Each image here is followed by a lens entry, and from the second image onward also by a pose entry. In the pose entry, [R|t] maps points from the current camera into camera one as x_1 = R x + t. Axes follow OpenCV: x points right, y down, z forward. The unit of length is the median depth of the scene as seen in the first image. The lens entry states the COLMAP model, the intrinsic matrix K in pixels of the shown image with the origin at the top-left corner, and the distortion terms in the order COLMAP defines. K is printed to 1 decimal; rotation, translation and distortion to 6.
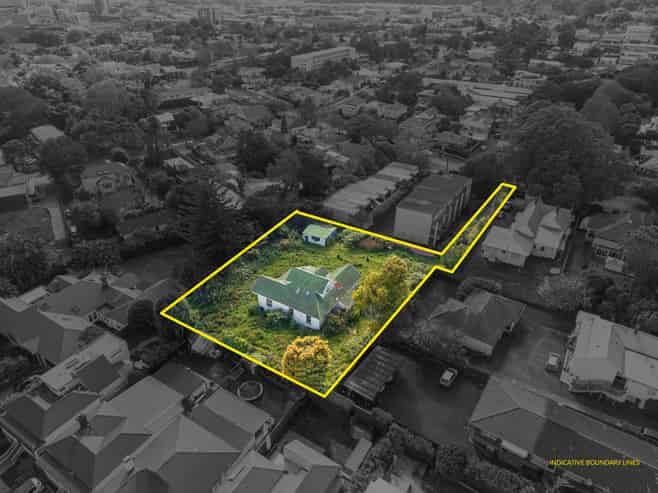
lens RADIAL K [[448.7, 0, 329.0], [0, 448.7, 246.5], [0, 0, 1]] dist [0.012486, -0.003514]
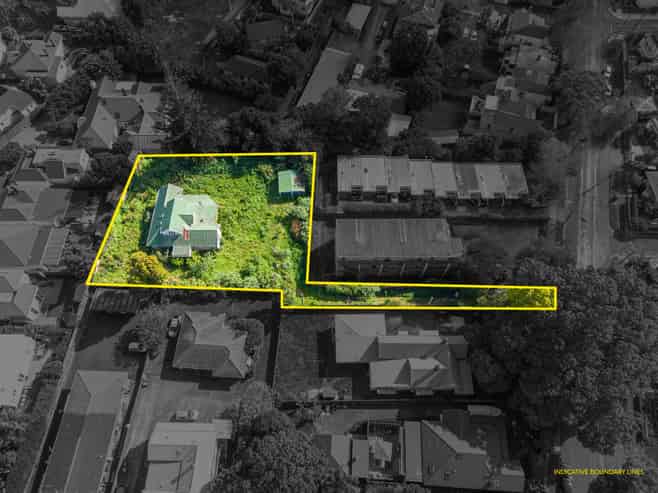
lens RADIAL K [[448.7, 0, 329.0], [0, 448.7, 246.5], [0, 0, 1]] dist [0.012486, -0.003514]
pose [[0.526276, 0.734853, -0.427814, 0.585766], [-0.431781, 0.664383, 0.610049, -0.615796], [0.732529, -0.136332, 0.666945, 0.367147]]
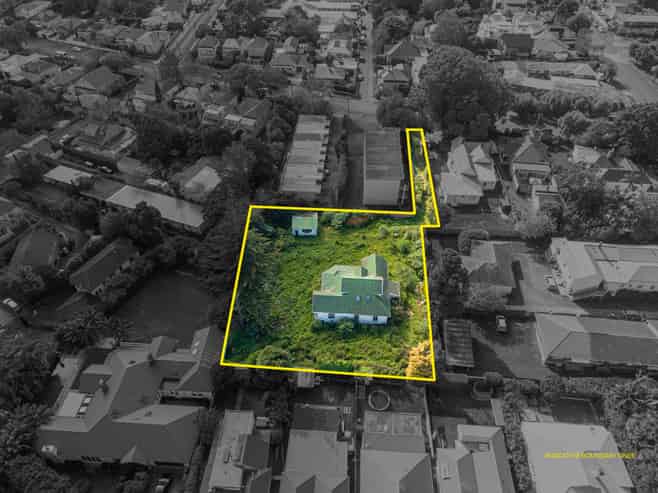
lens RADIAL K [[448.7, 0, 329.0], [0, 448.7, 246.5], [0, 0, 1]] dist [0.012486, -0.003514]
pose [[0.877891, -0.328038, 0.348852, -0.359173], [0.239885, 0.931771, 0.272503, -0.254702], [-0.414442, -0.155544, 0.896685, 0.045049]]
